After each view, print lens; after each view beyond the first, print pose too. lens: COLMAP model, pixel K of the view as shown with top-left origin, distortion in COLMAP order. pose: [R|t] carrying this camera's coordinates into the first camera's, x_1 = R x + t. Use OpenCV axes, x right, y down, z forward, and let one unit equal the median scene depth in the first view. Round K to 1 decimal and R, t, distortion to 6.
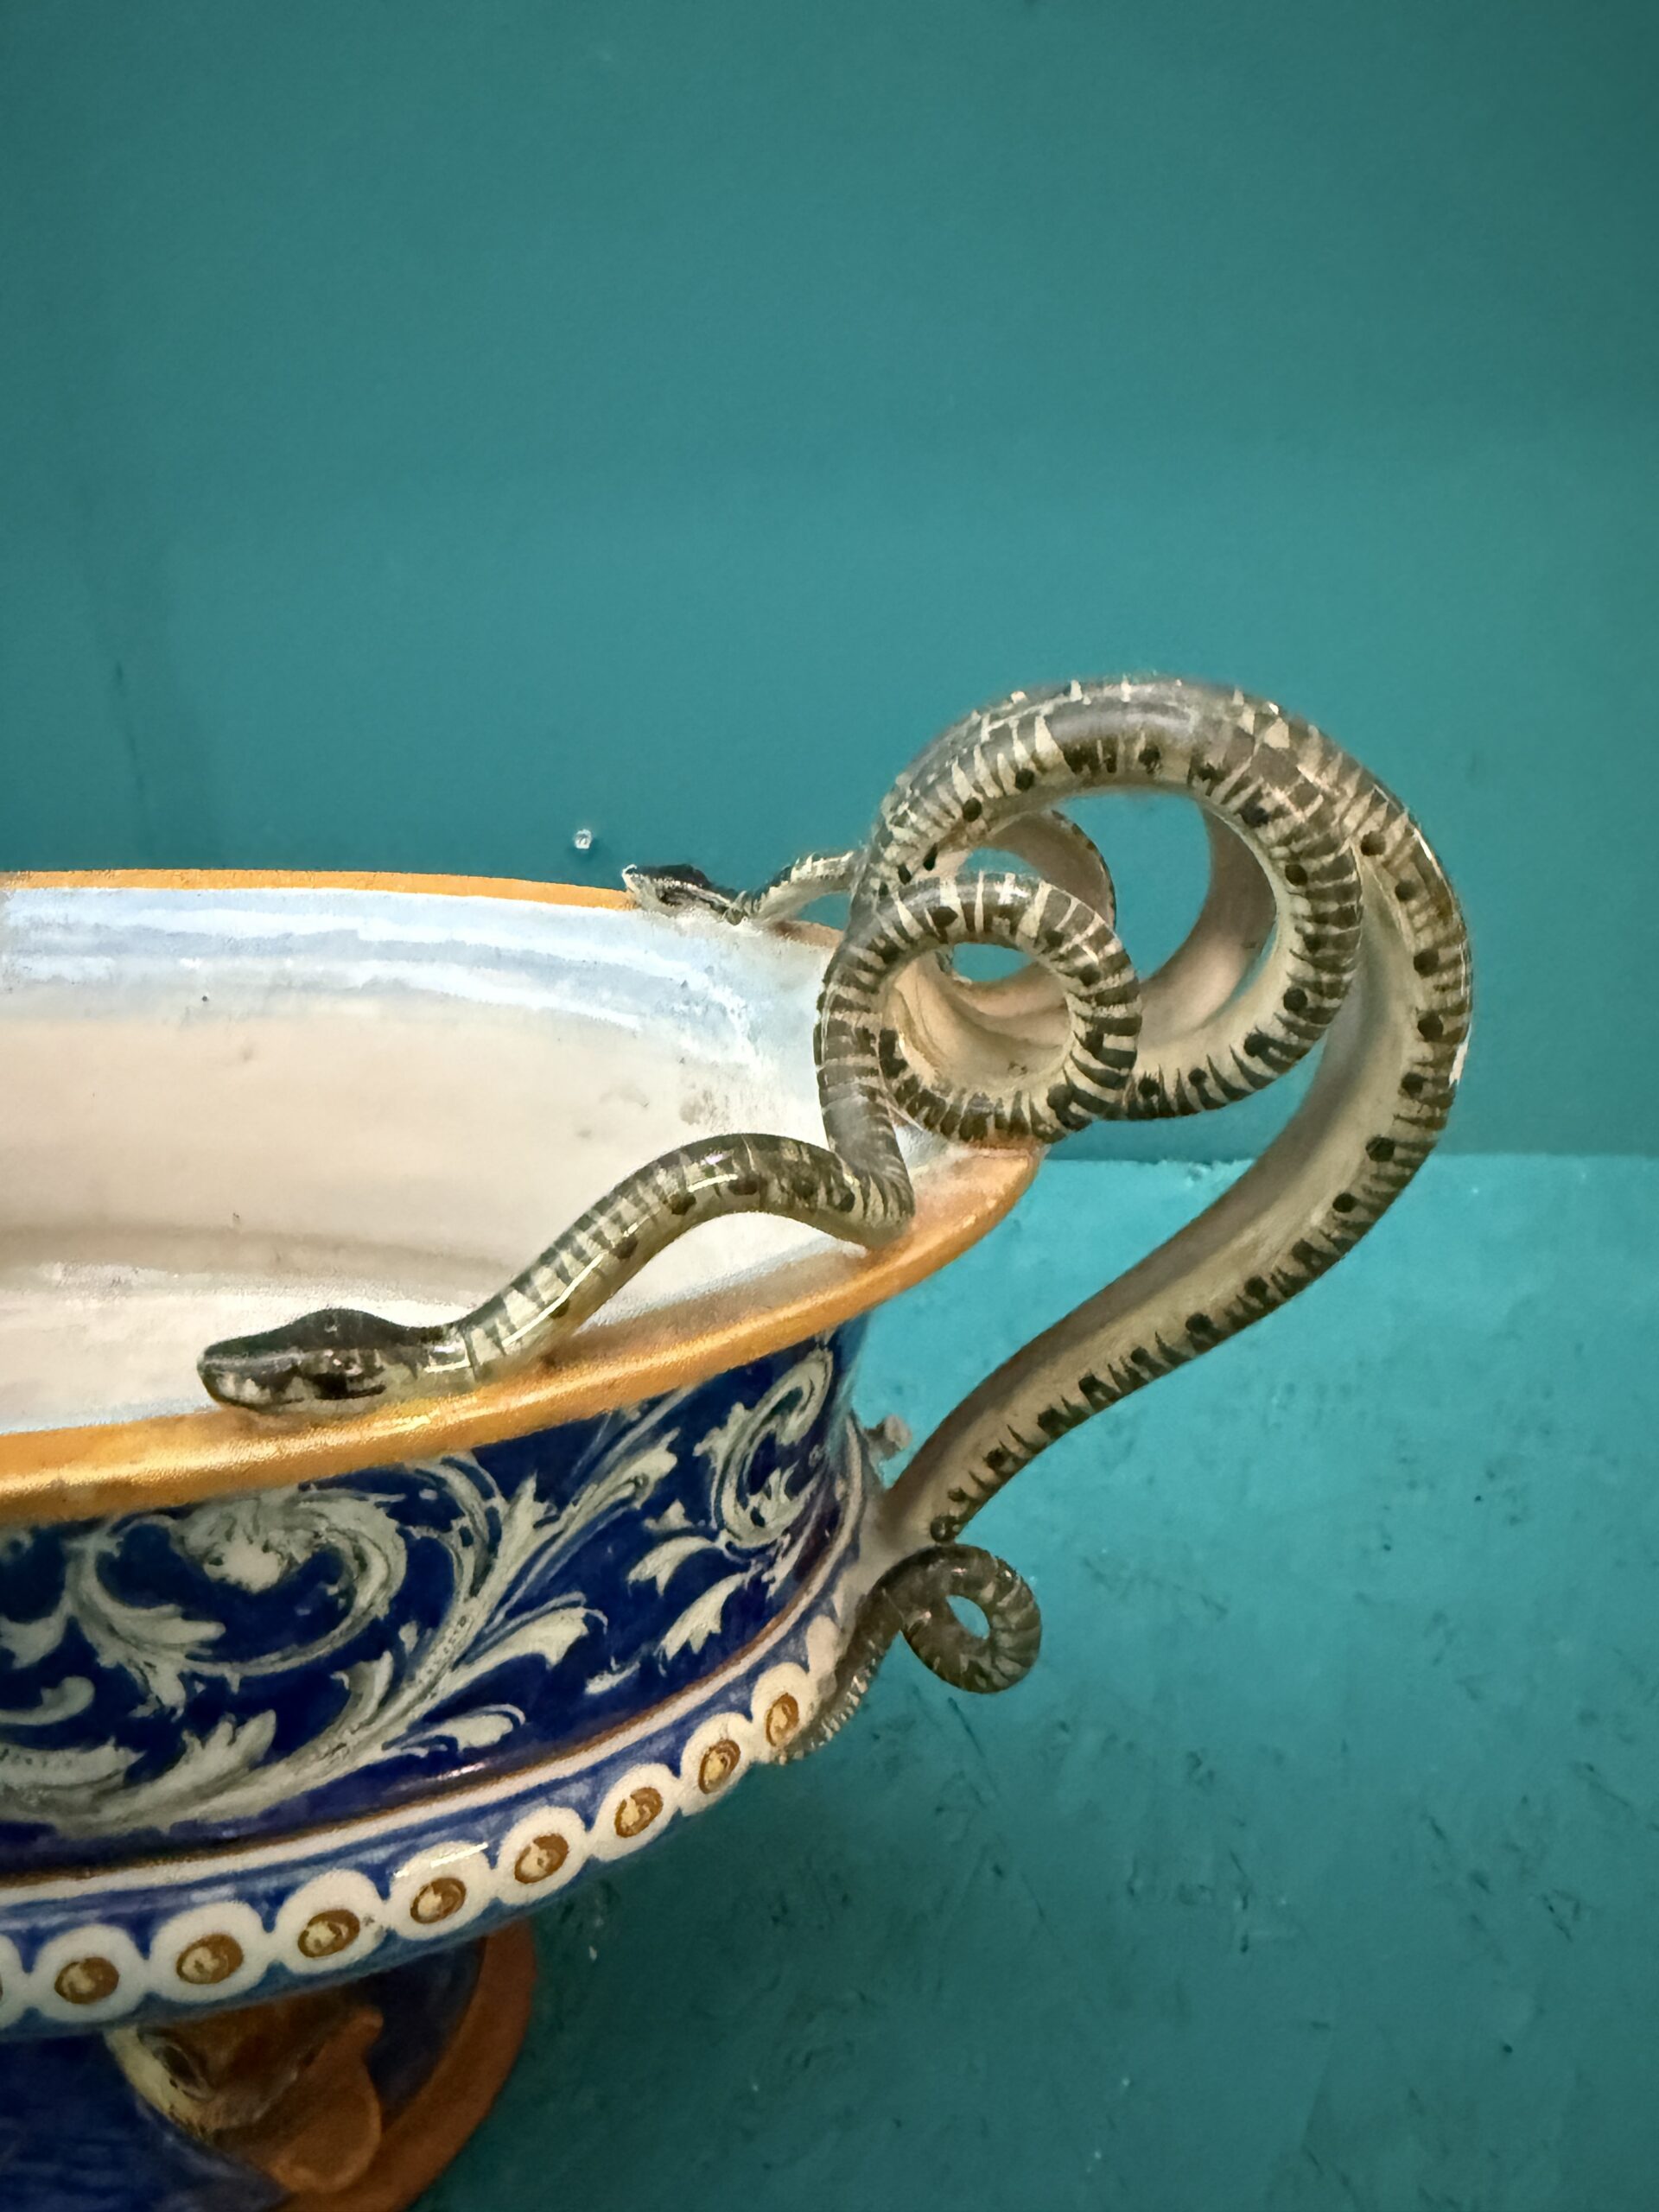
lens RADIAL K [[1587.3, 0, 816.6], [0, 1587.3, 977.3], [0, 0, 1]] dist [0.001157, 0.002234]
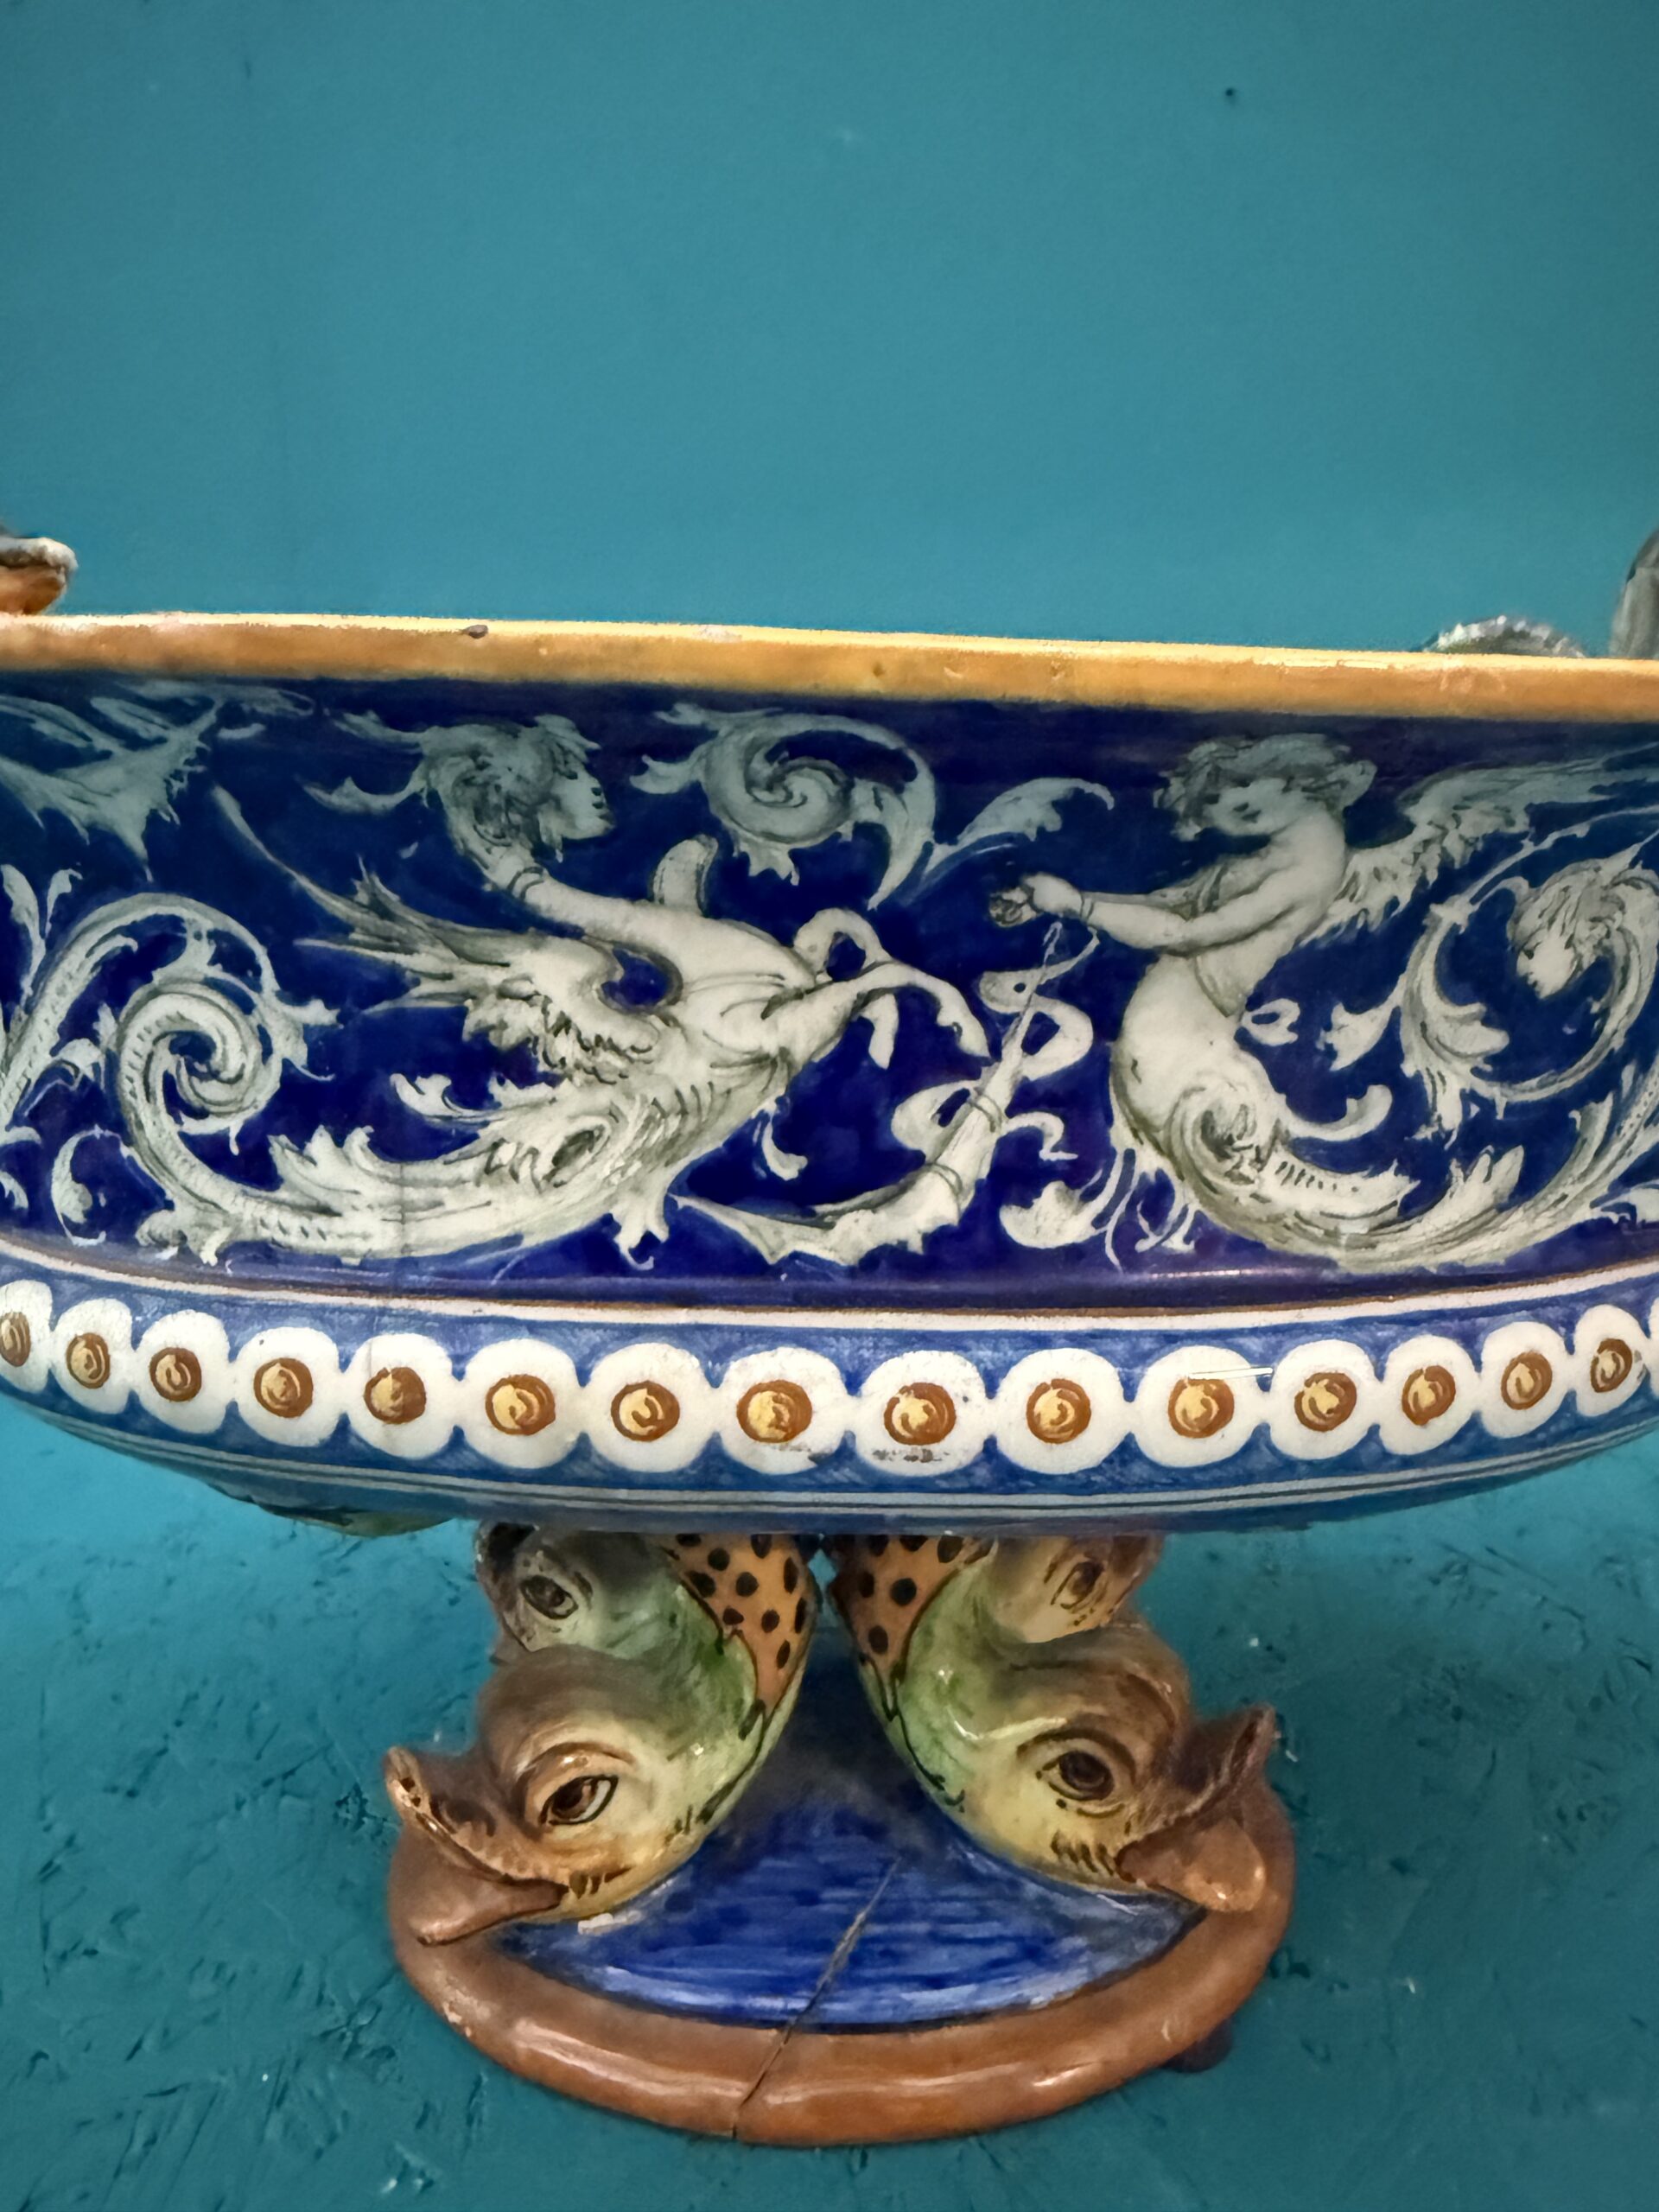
lens RADIAL K [[1608.4, 0, 814.2], [0, 1608.4, 1004.6], [0, 0, 1]] dist [-0.000578, -0.003881]
pose [[0.991478, -0.008713, 0.129985, -0.918345], [0.027168, 0.989652, -0.140890, 0.508640], [-0.127412, 0.143221, 0.981455, 0.061526]]
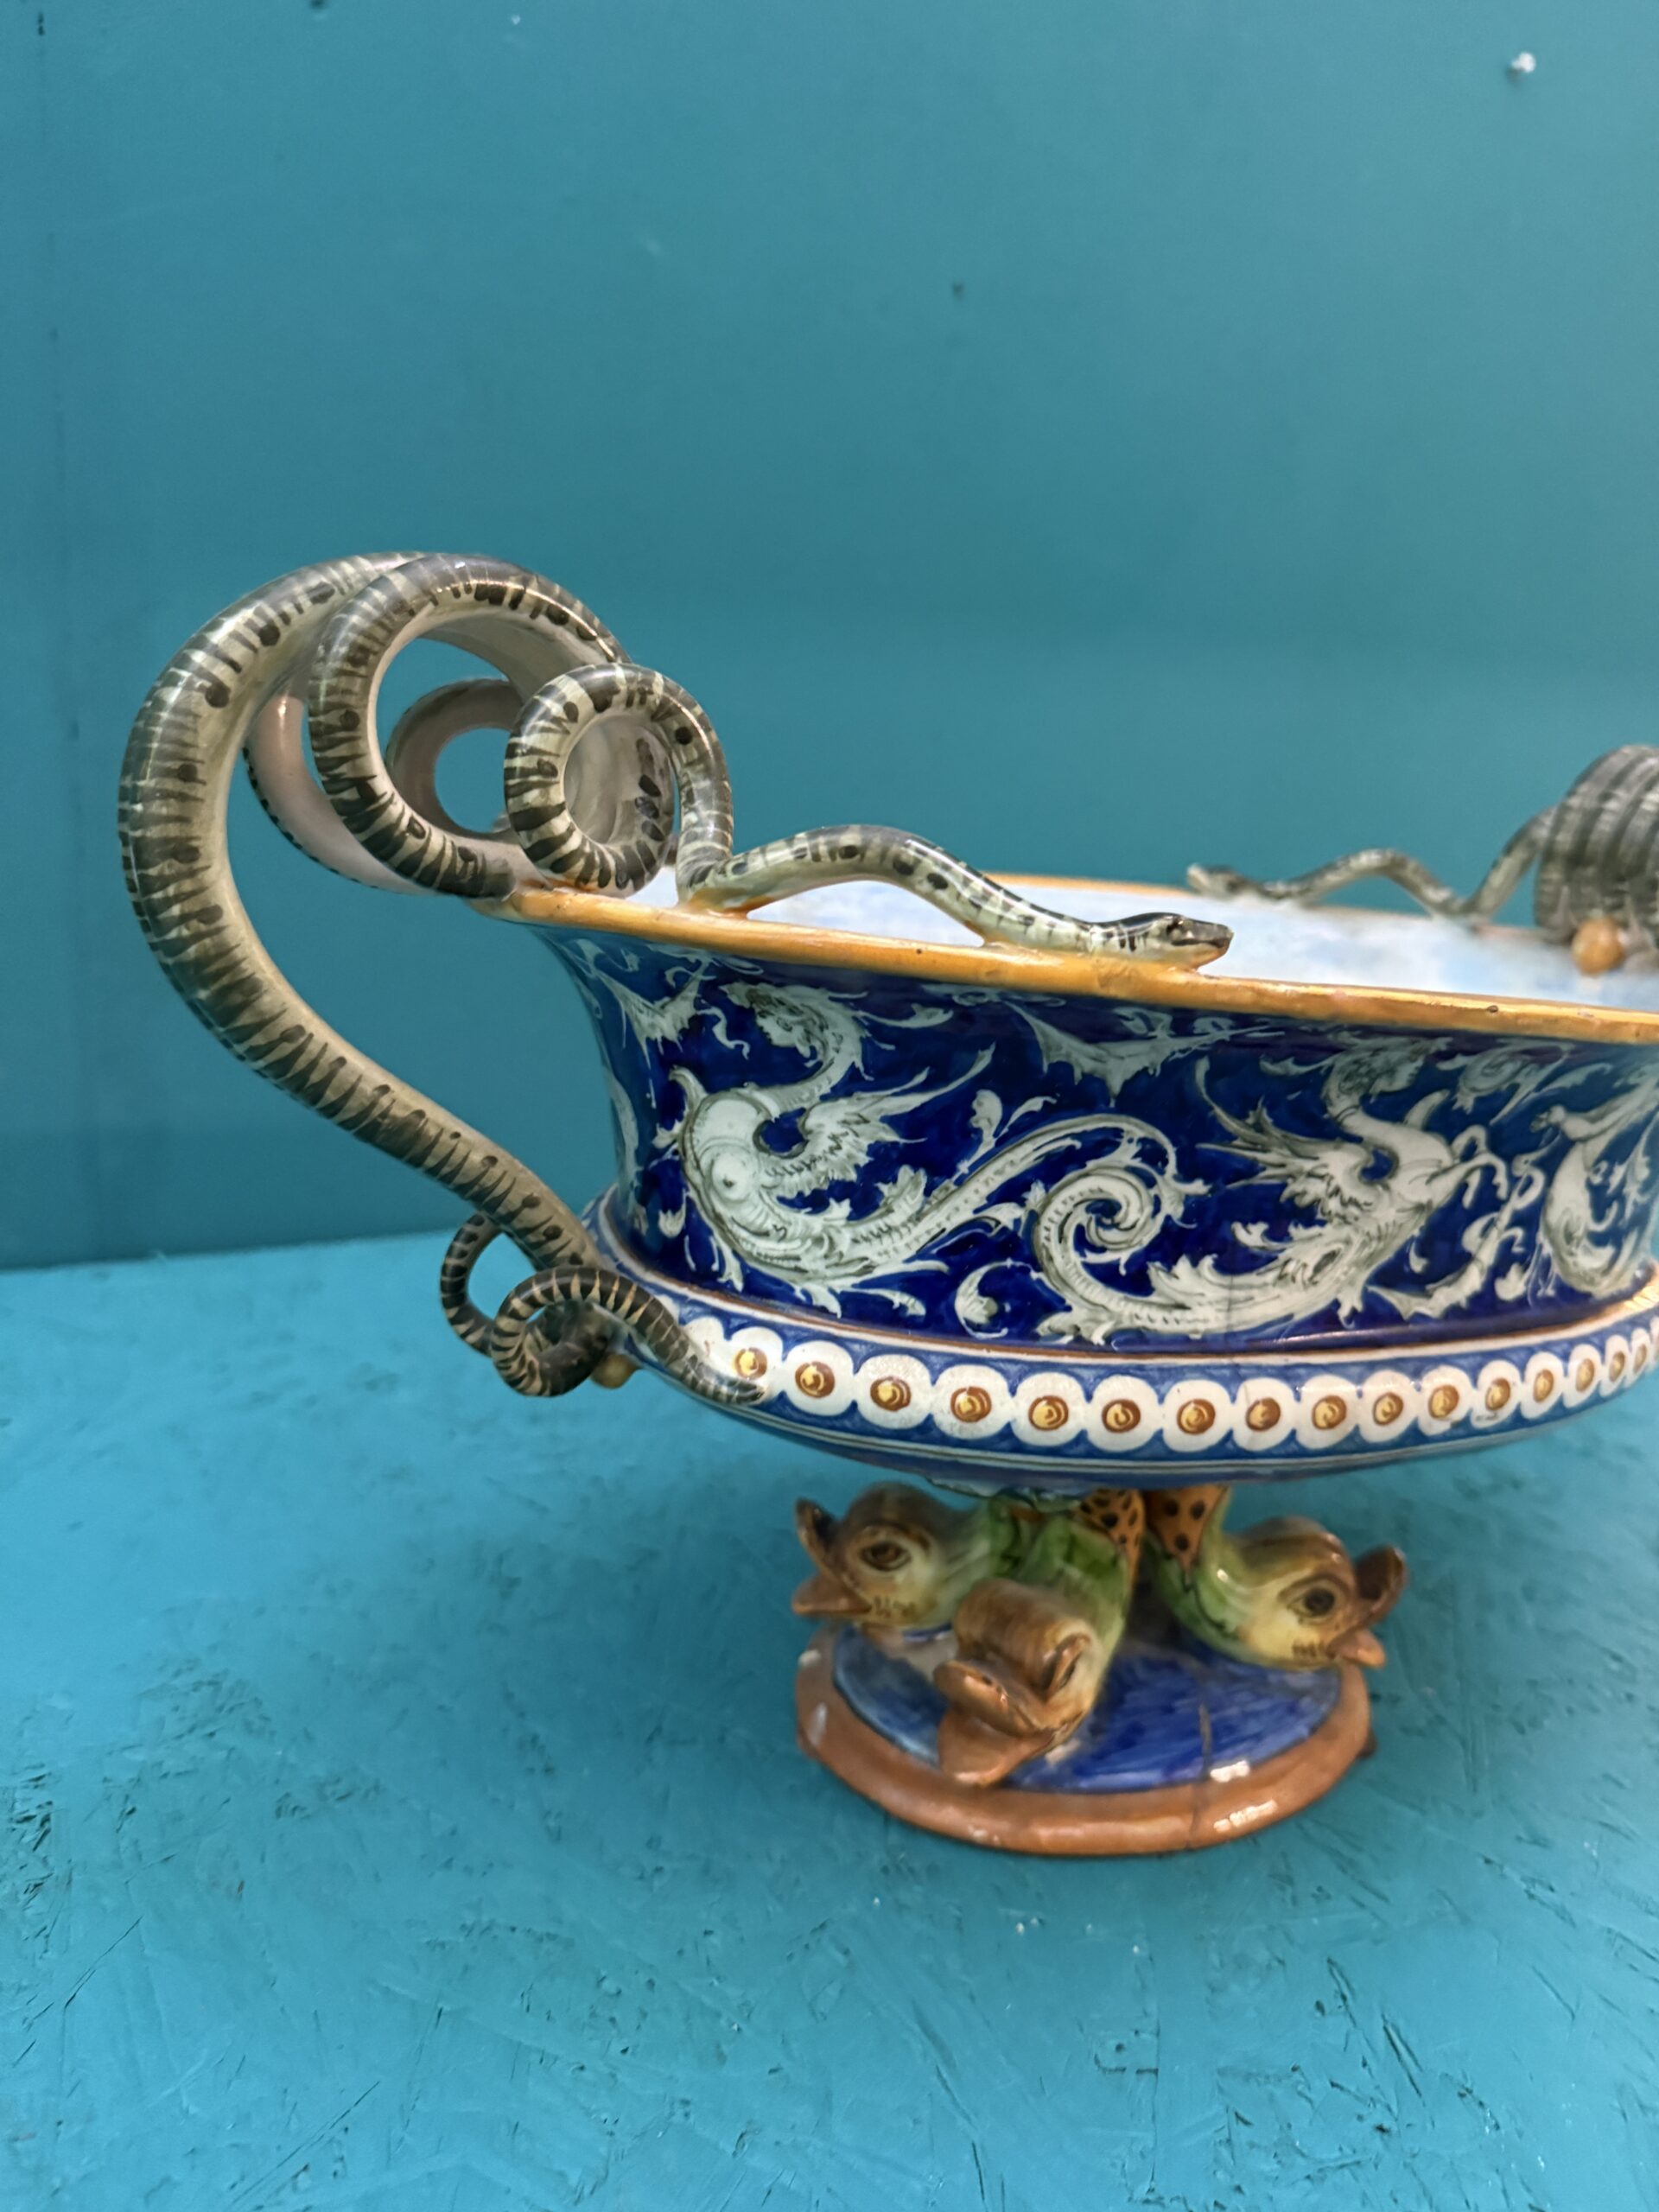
lens RADIAL K [[1589.2, 0, 829.5], [0, 1589.2, 1106.0], [0, 0, 1]] dist [0.184399, -0.494081]
pose [[0.813980, -0.036185, 0.579765, -2.261529], [0.067564, 0.997182, -0.032621, 0.319984], [-0.576950, 0.065724, 0.814131, -0.018955]]
